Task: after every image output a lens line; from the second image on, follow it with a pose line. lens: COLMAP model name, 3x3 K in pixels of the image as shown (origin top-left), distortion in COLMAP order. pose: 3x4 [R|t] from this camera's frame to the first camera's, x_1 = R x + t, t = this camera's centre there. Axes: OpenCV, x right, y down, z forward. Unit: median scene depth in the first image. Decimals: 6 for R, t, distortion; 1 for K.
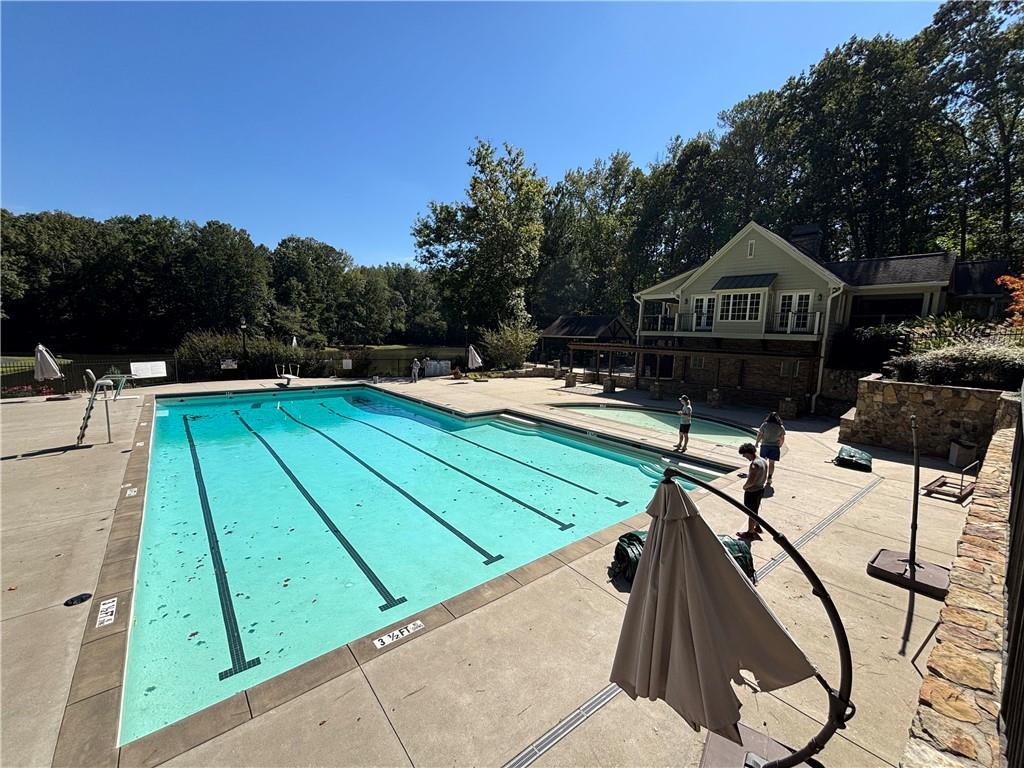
lens RADIAL K [[412.8, 0, 512.0], [0, 412.8, 384.0], [0, 0, 1]] dist [-0.001025, -0.000062]
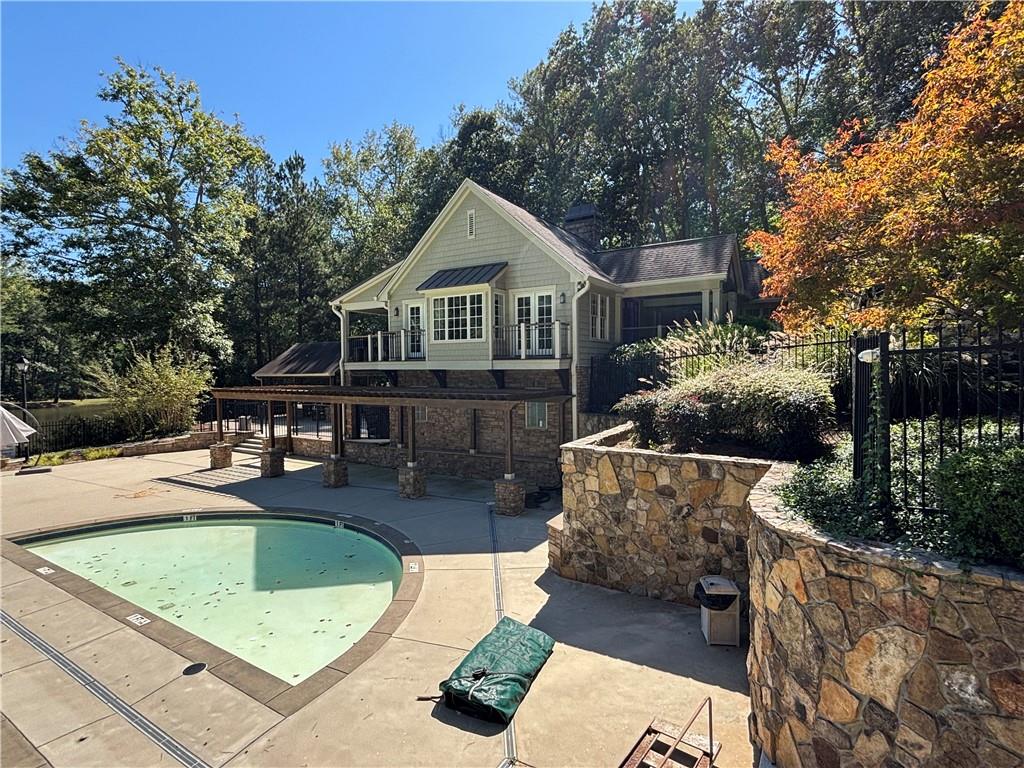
lens RADIAL K [[515.4, 0, 512.0], [0, 515.4, 384.0], [0, 0, 1]] dist [0.000425, -0.000665]
pose [[0.950343, -0.049445, 0.307253, 0.405639], [0.076920, 0.993985, -0.077955, -0.028032], [-0.301550, 0.097718, 0.948430, 0.289240]]
